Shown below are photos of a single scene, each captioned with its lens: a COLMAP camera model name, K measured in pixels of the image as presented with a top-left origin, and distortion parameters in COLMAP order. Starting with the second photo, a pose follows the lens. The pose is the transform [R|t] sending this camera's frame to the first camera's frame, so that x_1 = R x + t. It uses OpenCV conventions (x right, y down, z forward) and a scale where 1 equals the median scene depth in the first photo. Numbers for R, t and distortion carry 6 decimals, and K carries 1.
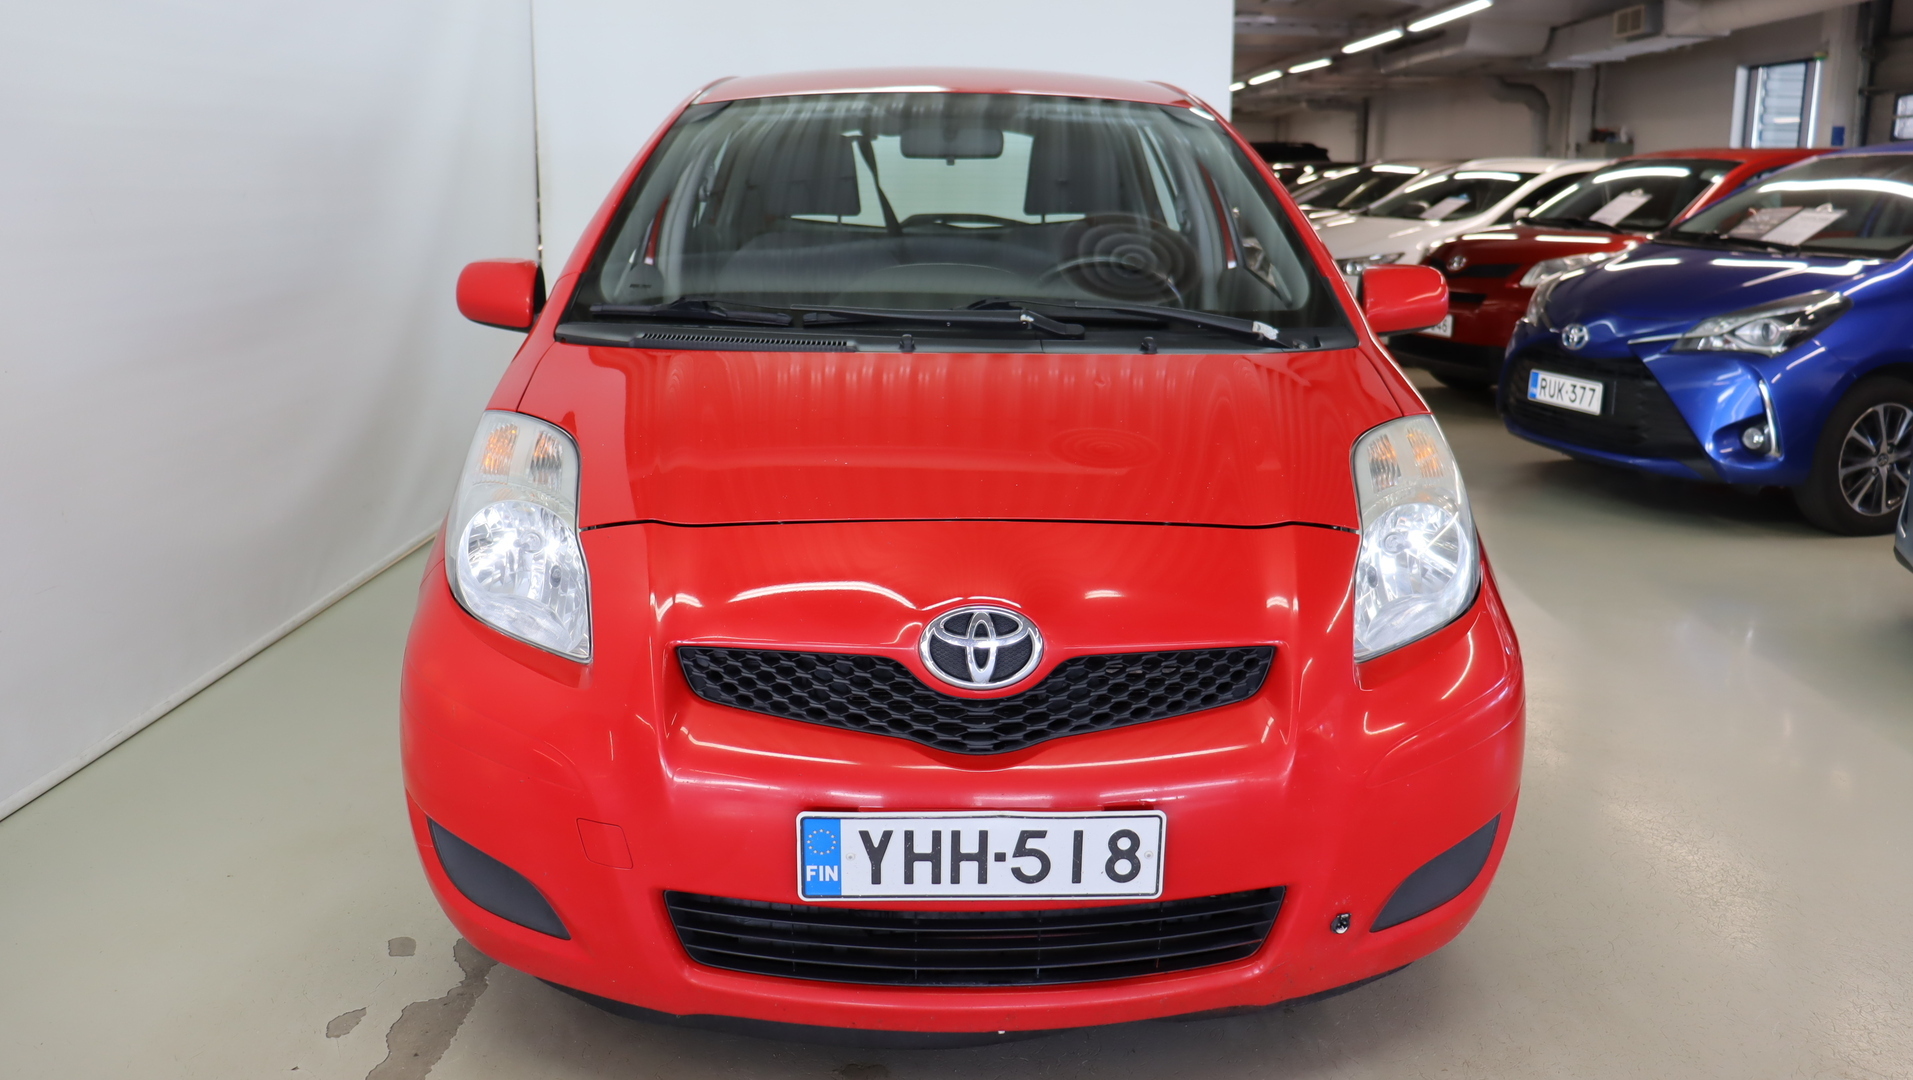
lens RADIAL K [[1616.5, 0, 995.3], [0, 1616.5, 472.3], [0, 0, 1]] dist [-0.176884, 0.162984]
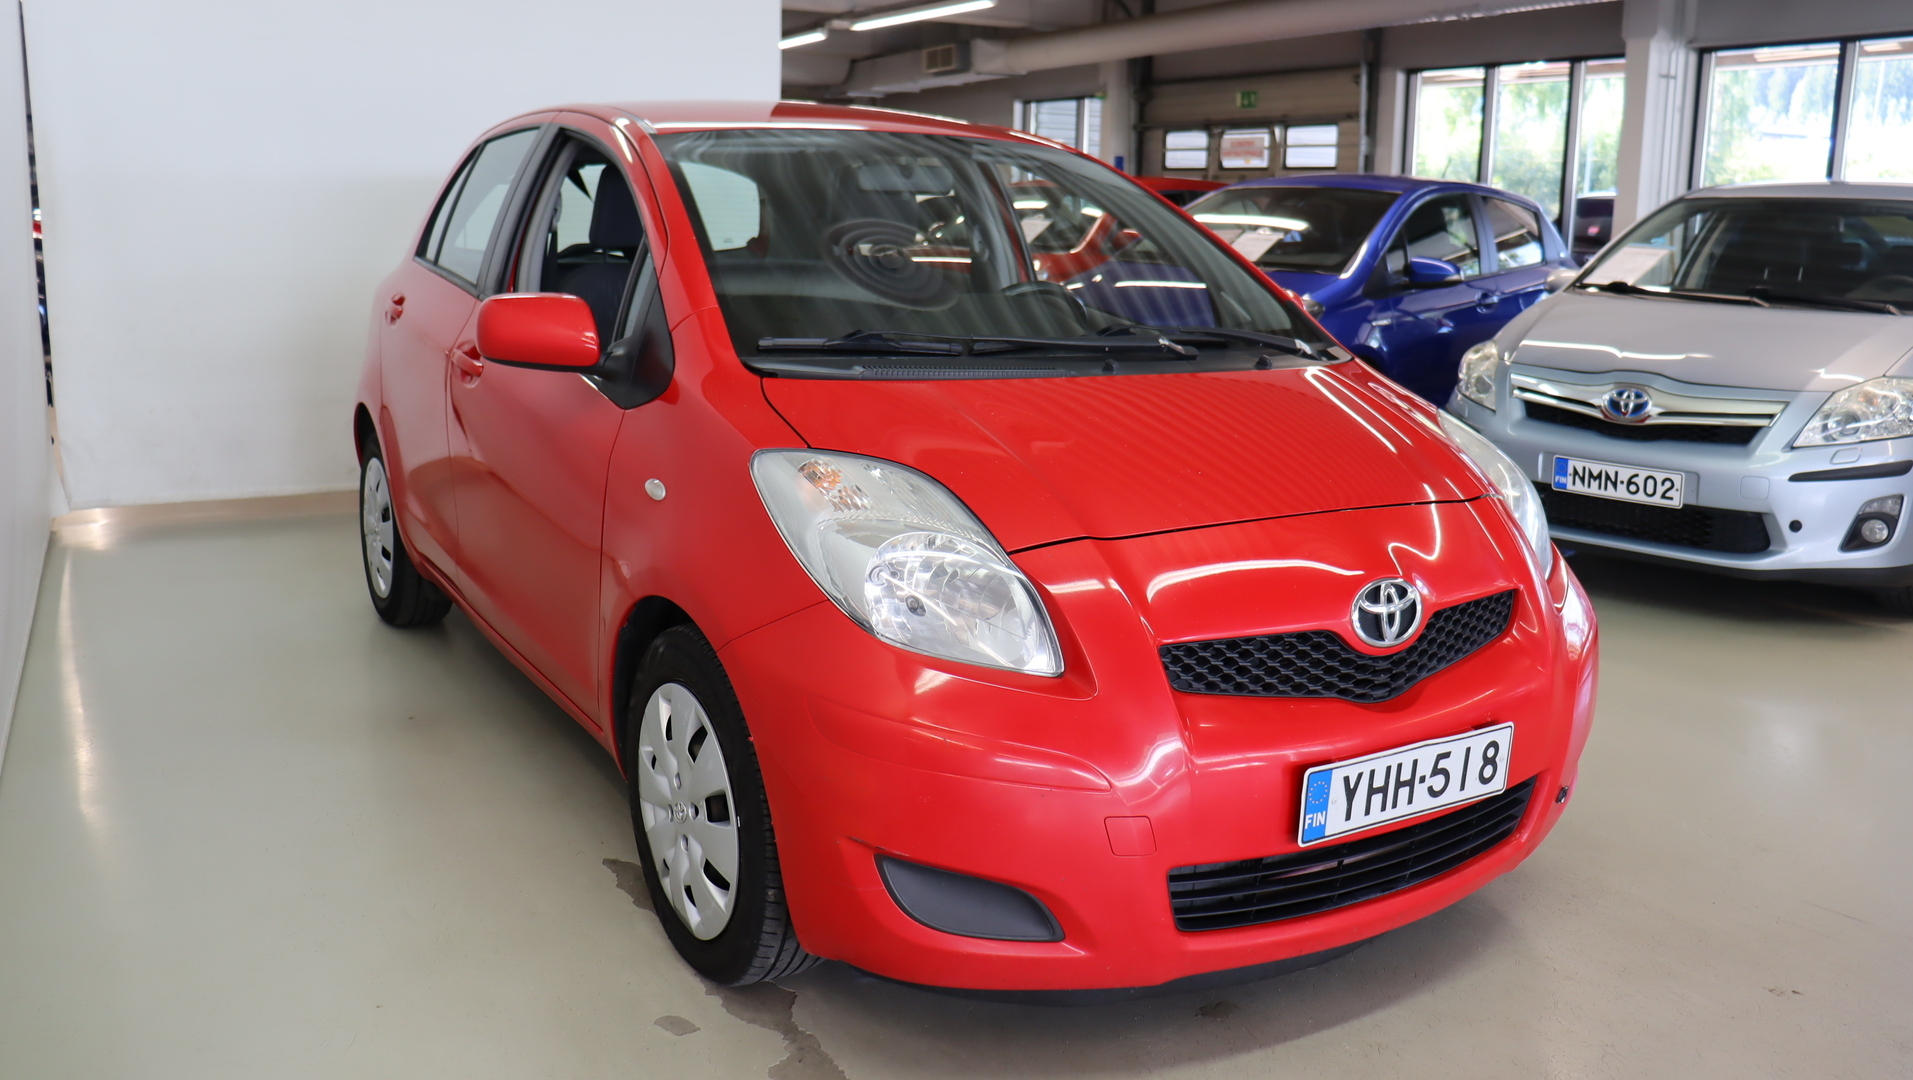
lens RADIAL K [[1616.5, 0, 995.3], [0, 1616.5, 472.3], [0, 0, 1]] dist [-0.176884, 0.162984]
pose [[0.864773, -0.067319, 0.497630, -0.860415], [0.073149, 0.997291, 0.007795, -0.027773], [-0.496806, 0.029661, 0.867355, 0.097589]]
